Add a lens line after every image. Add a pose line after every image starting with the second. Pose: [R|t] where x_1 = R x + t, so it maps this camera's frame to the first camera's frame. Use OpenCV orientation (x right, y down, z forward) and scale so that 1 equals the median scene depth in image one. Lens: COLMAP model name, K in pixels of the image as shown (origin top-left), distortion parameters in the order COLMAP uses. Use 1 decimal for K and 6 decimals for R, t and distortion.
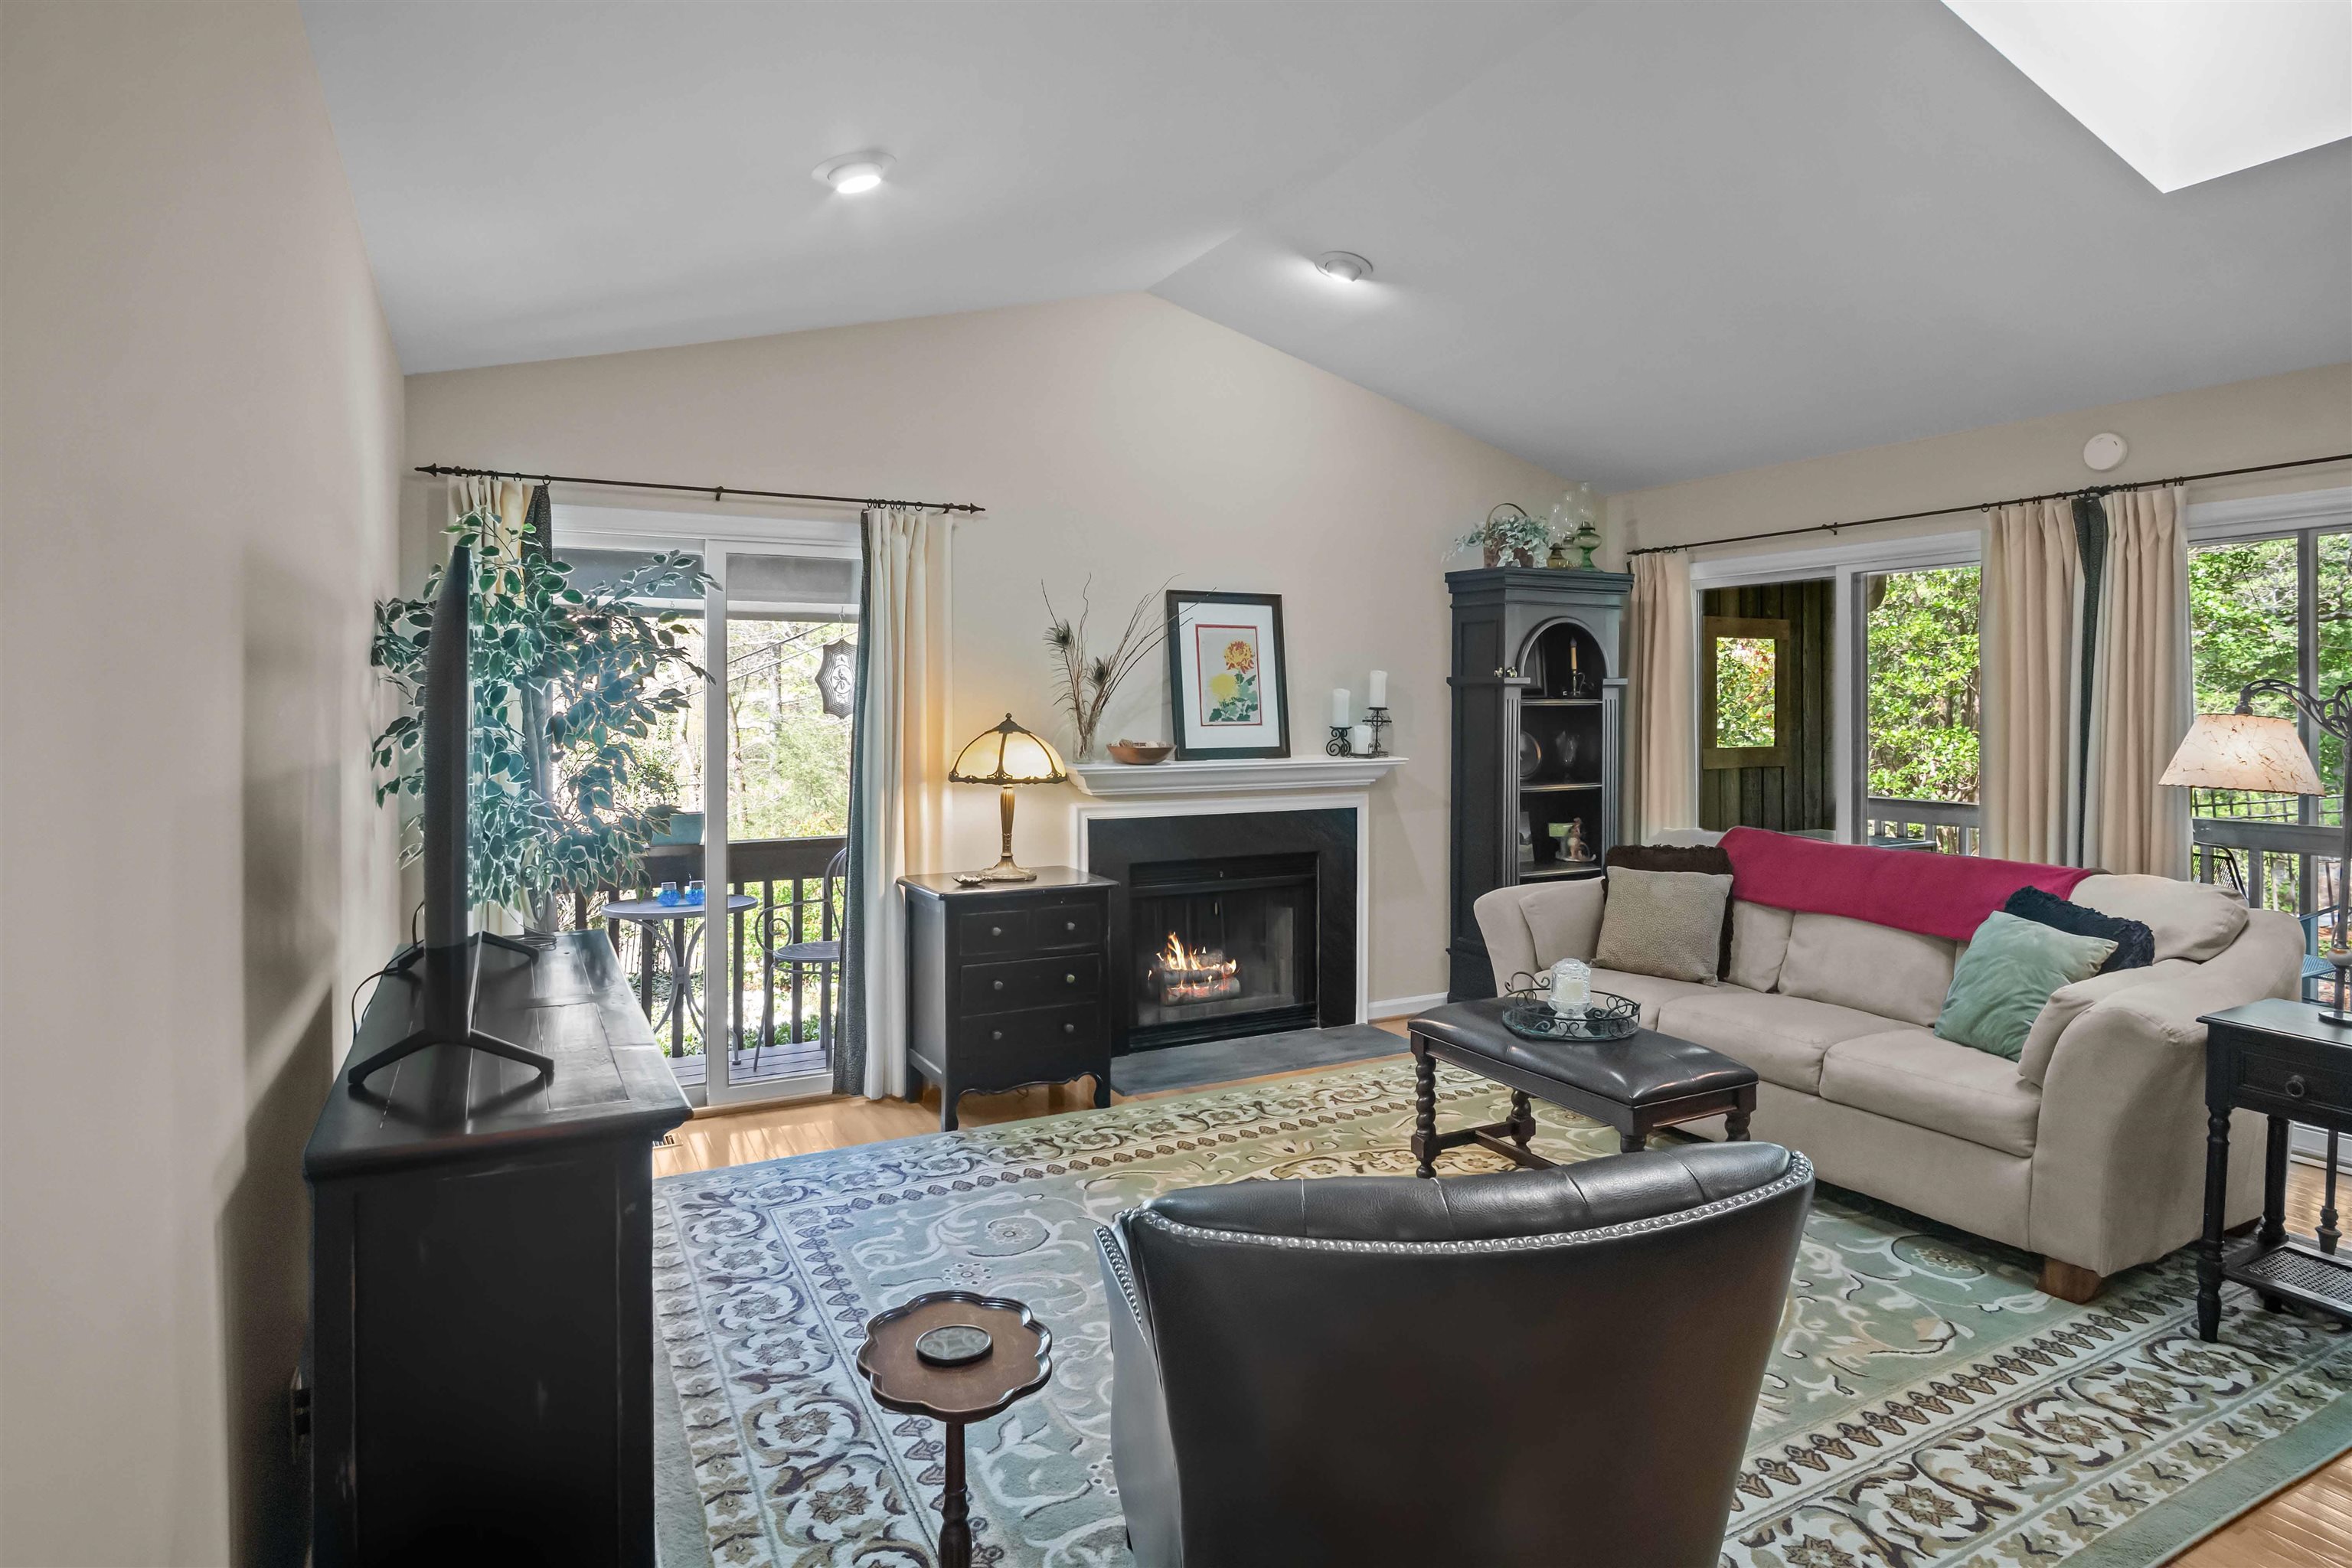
lens RADIAL K [[1304.1, 0, 1185.0], [0, 1304.1, 714.8], [0, 0, 1]] dist [-0.026083, 0.007126]
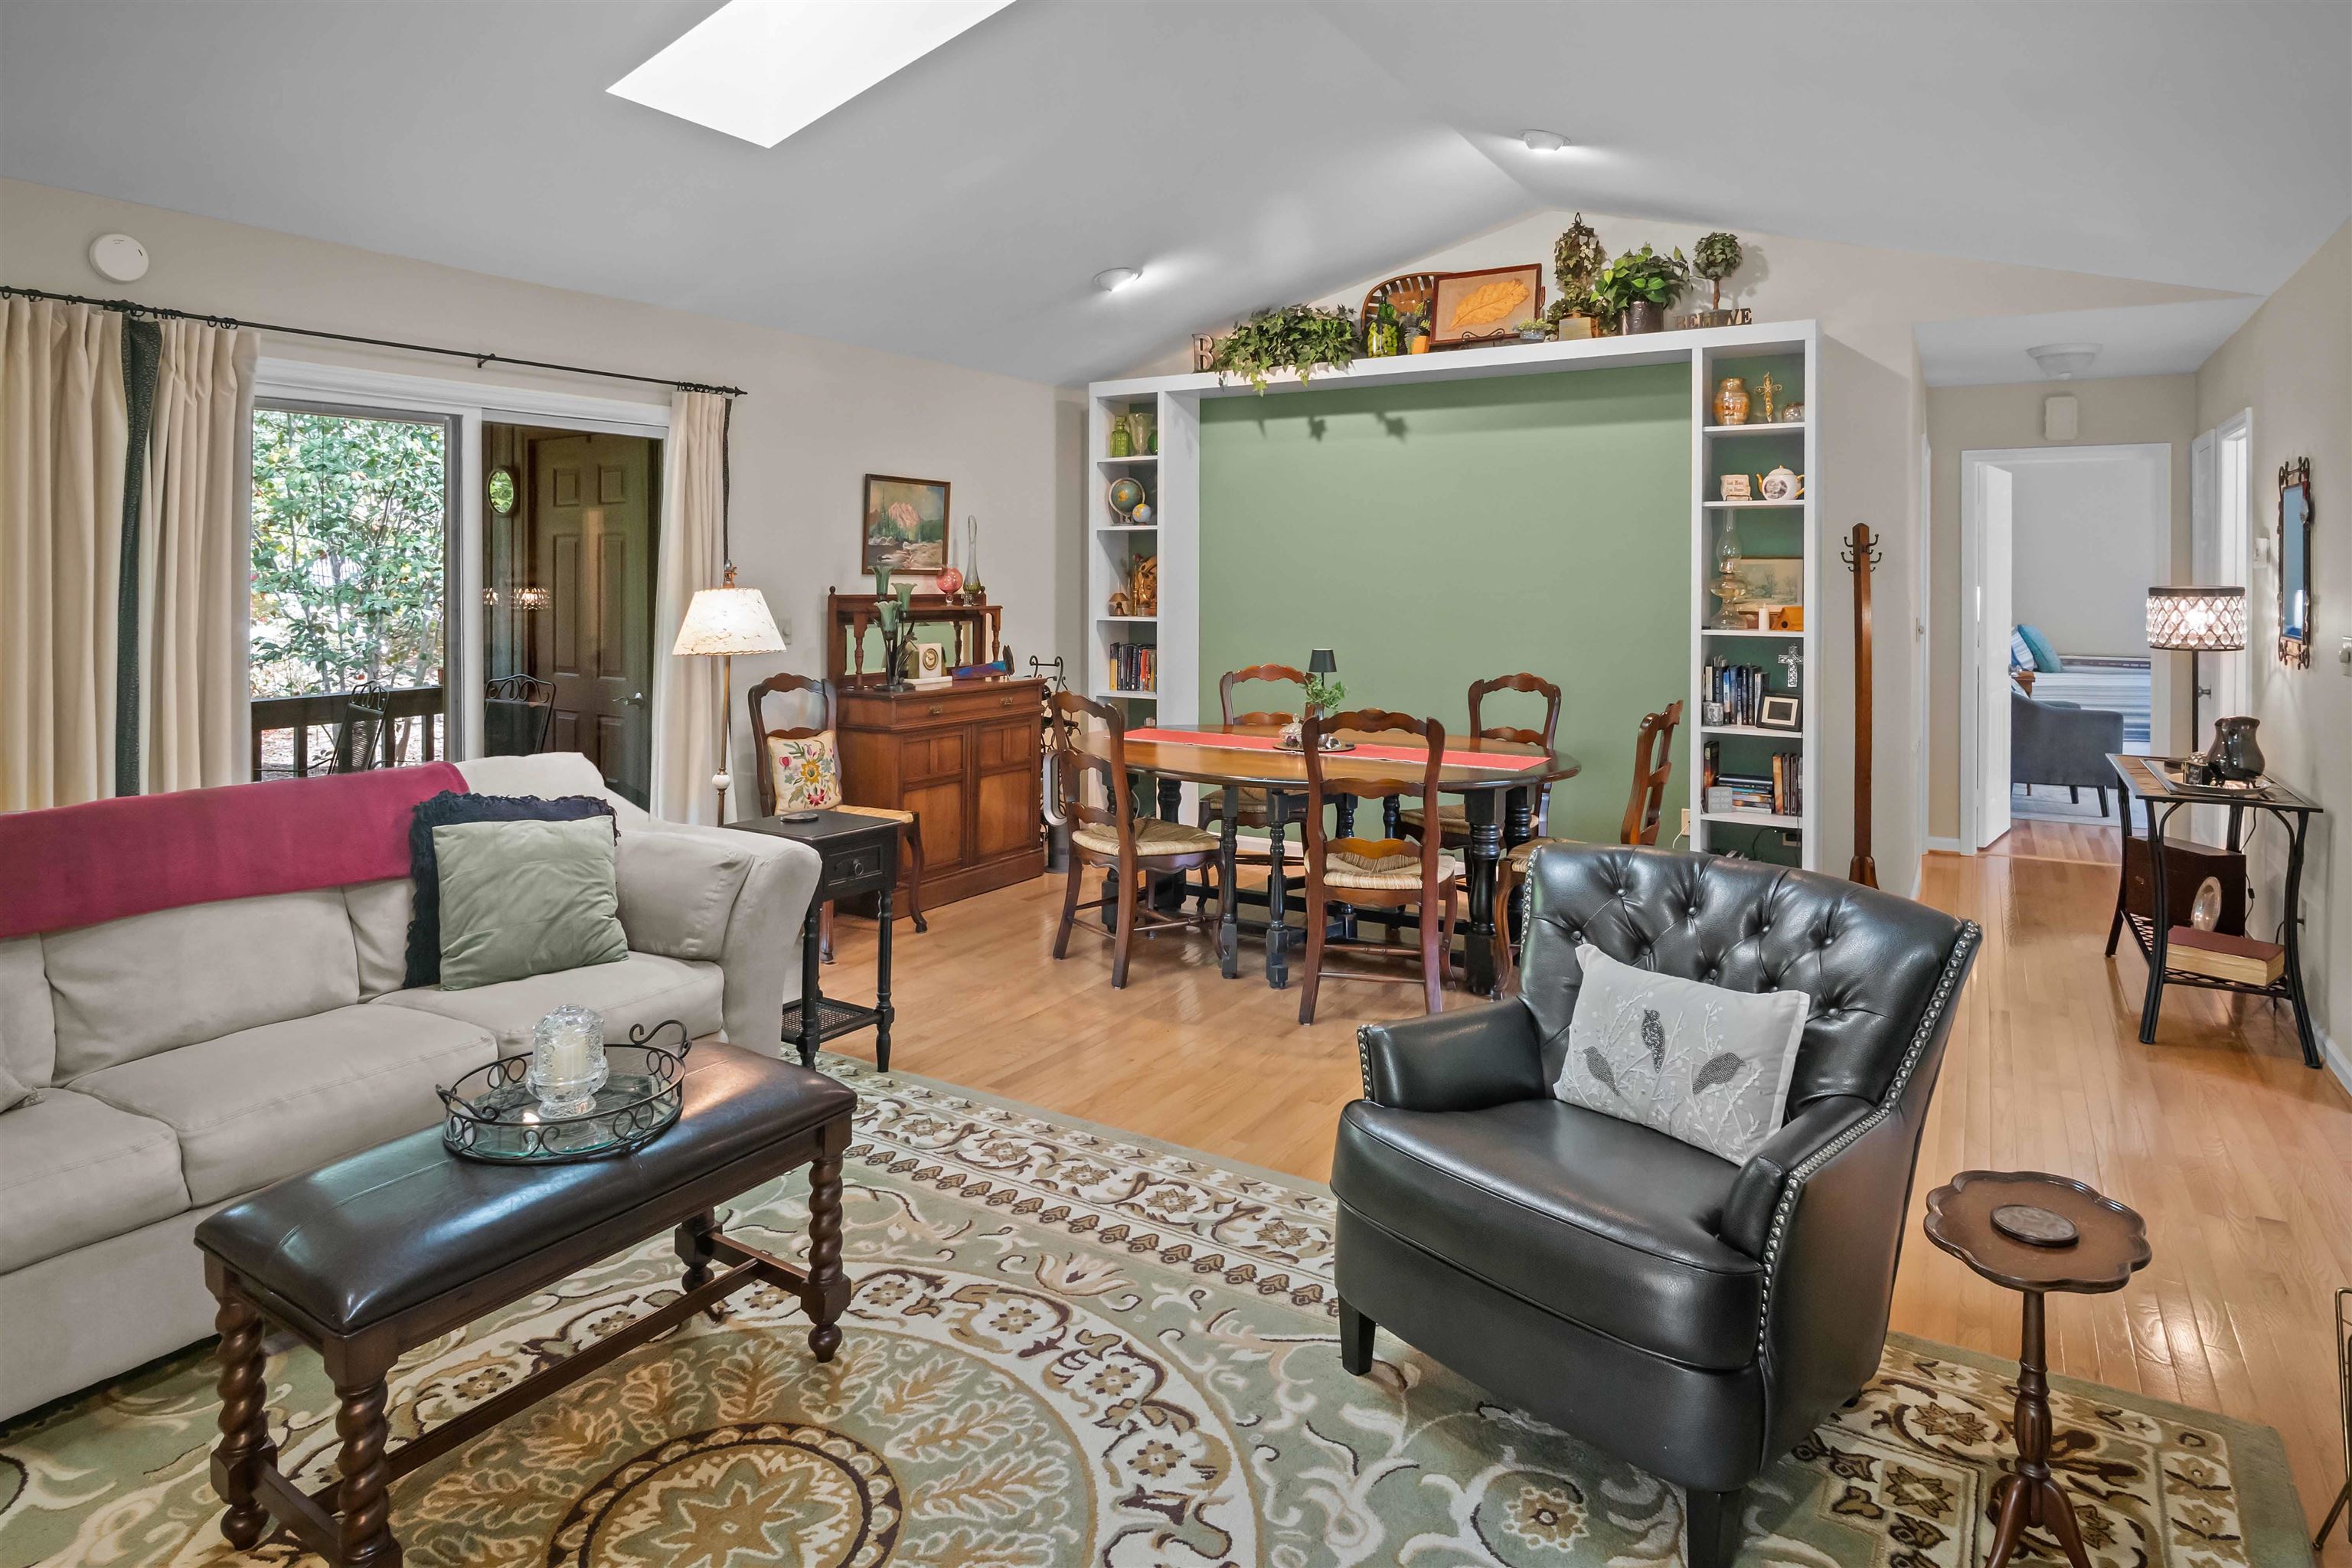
lens RADIAL K [[1321.6, 0, 1174.9], [0, 1321.6, 565.6], [0, 0, 1]] dist [-0.013914, 0.001738]
pose [[-0.503930, 0.006858, 0.863717, -0.295798], [0.003328, 0.999976, -0.005997, -0.009227], [-0.863738, -0.000147, -0.503941, 0.850546]]
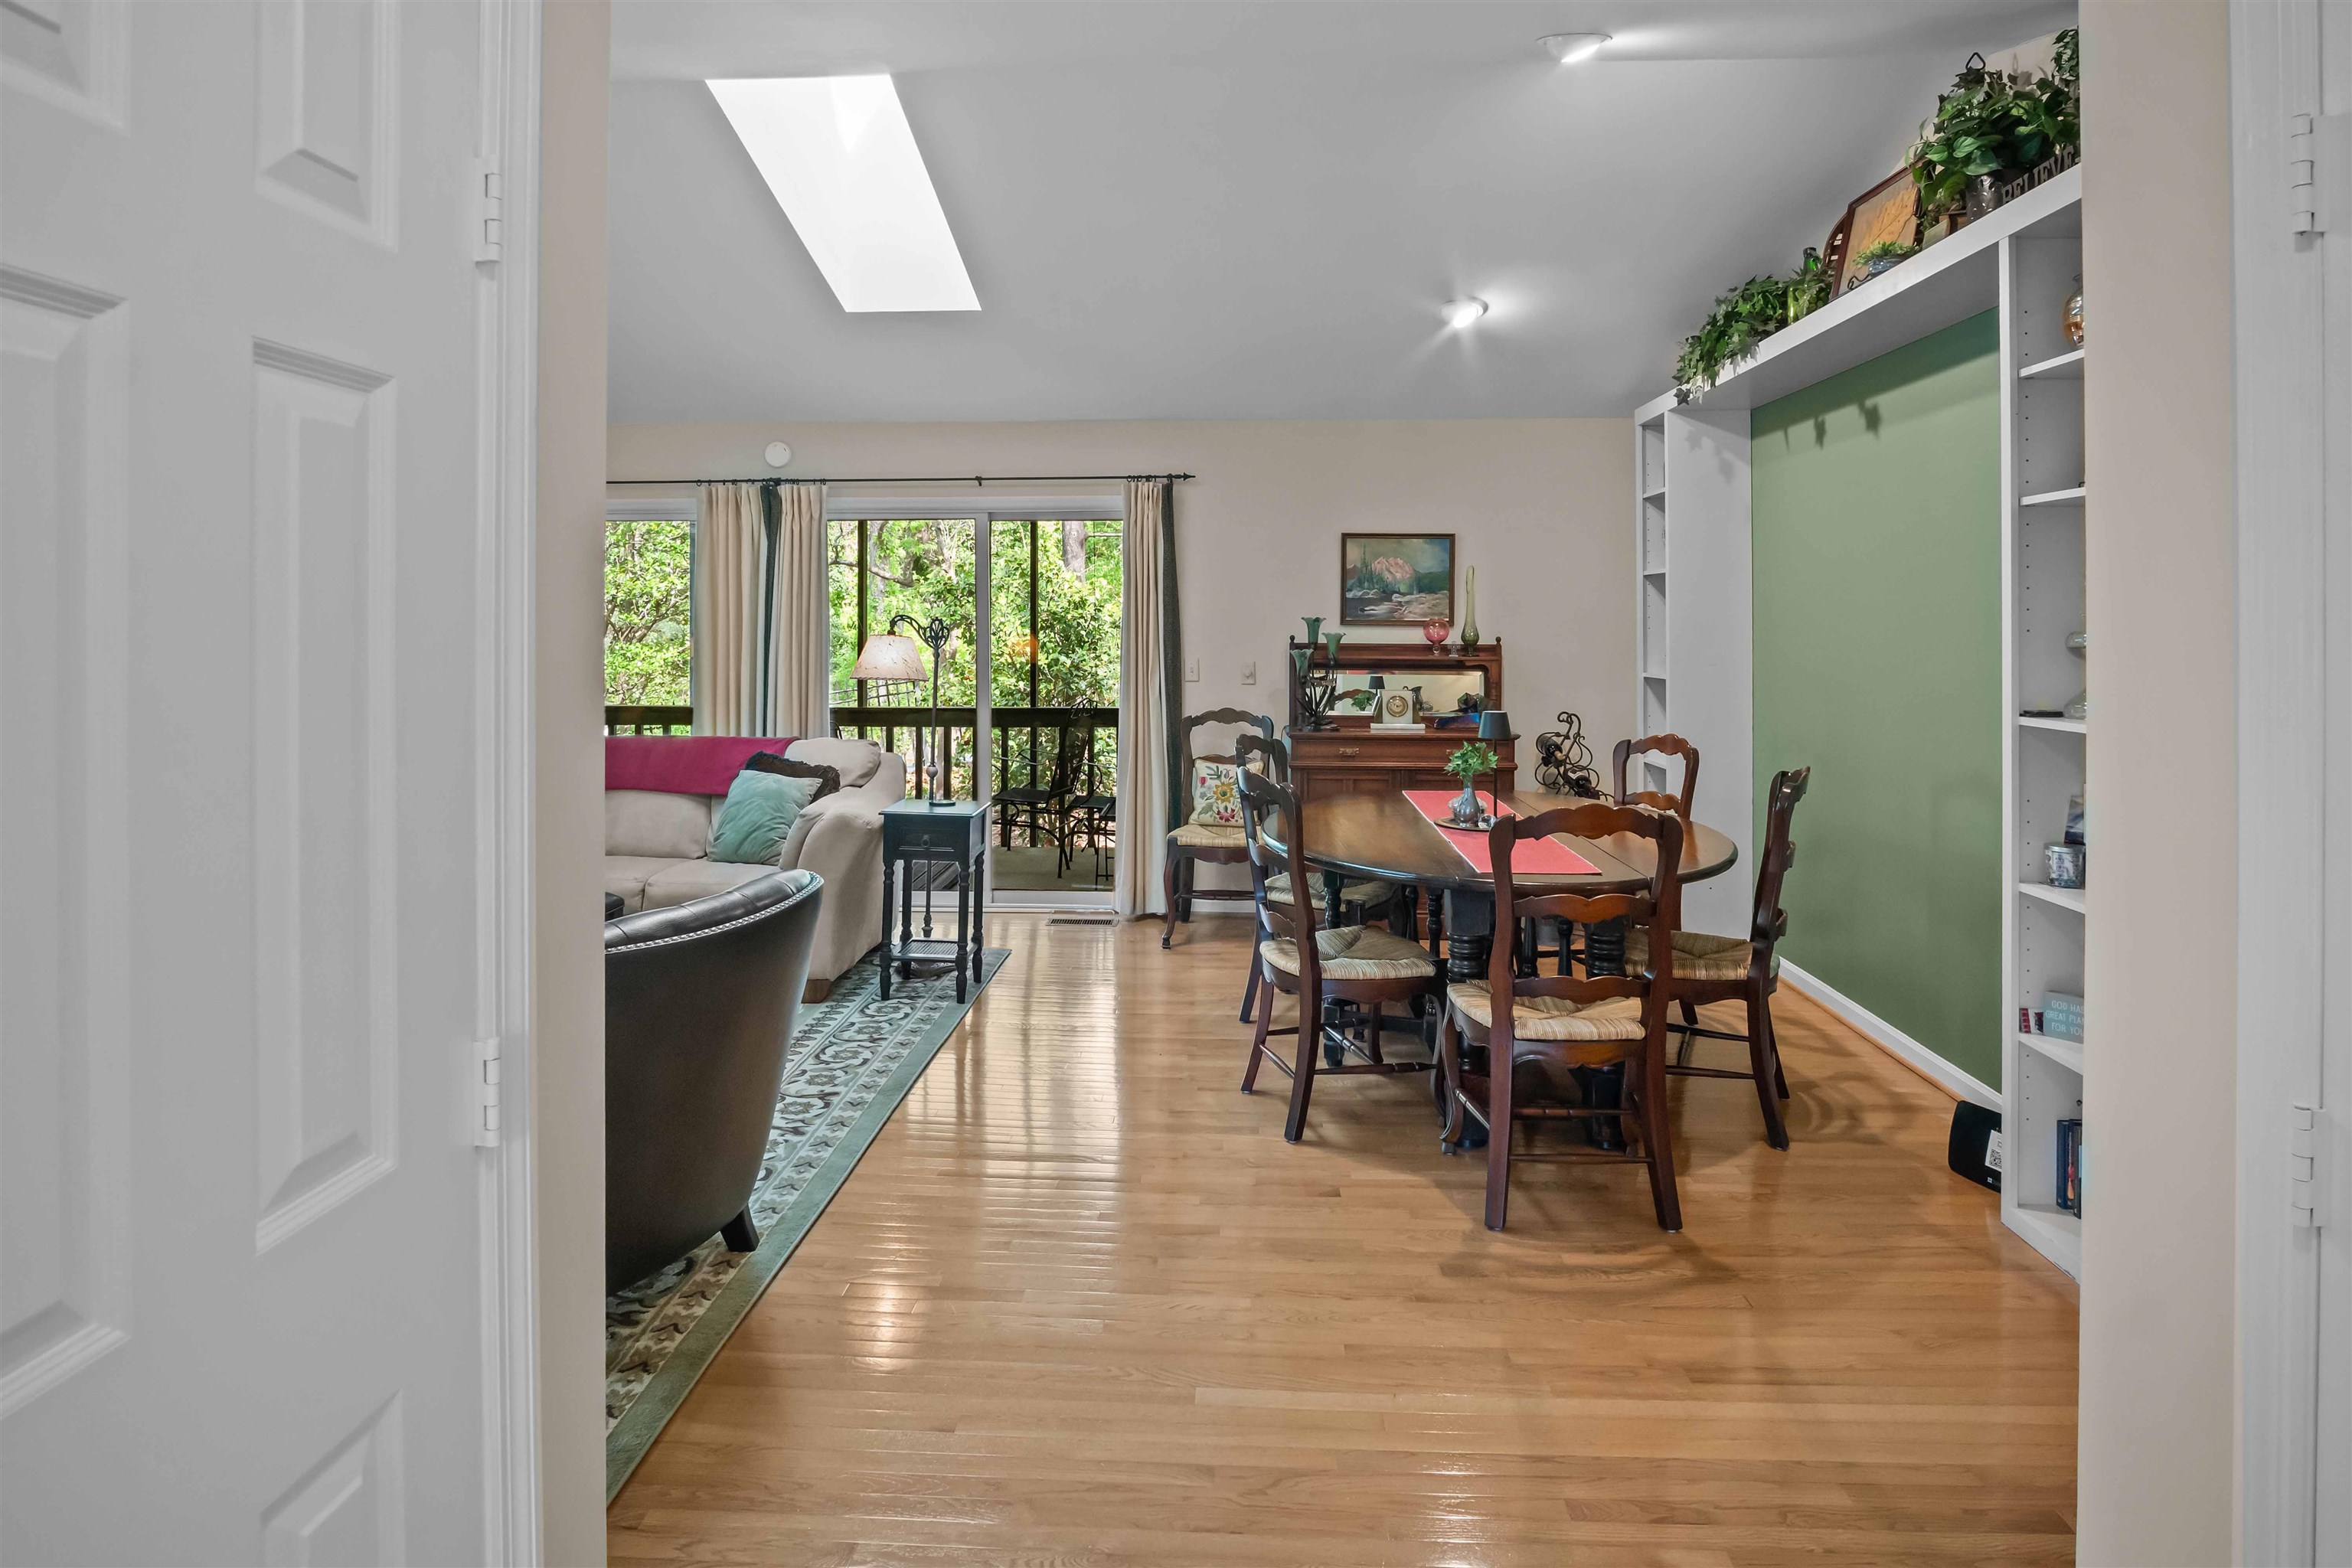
lens RADIAL K [[1327.6, 0, 1188.4], [0, 1327.6, 626.4], [0, 0, 1]] dist [-0.000613, 0.000724]
pose [[0.517566, 0.000383, 0.855643, -0.329558], [0.001663, 0.999998, -0.001453, -0.005971], [-0.855641, 0.002175, 0.517564, -0.173098]]
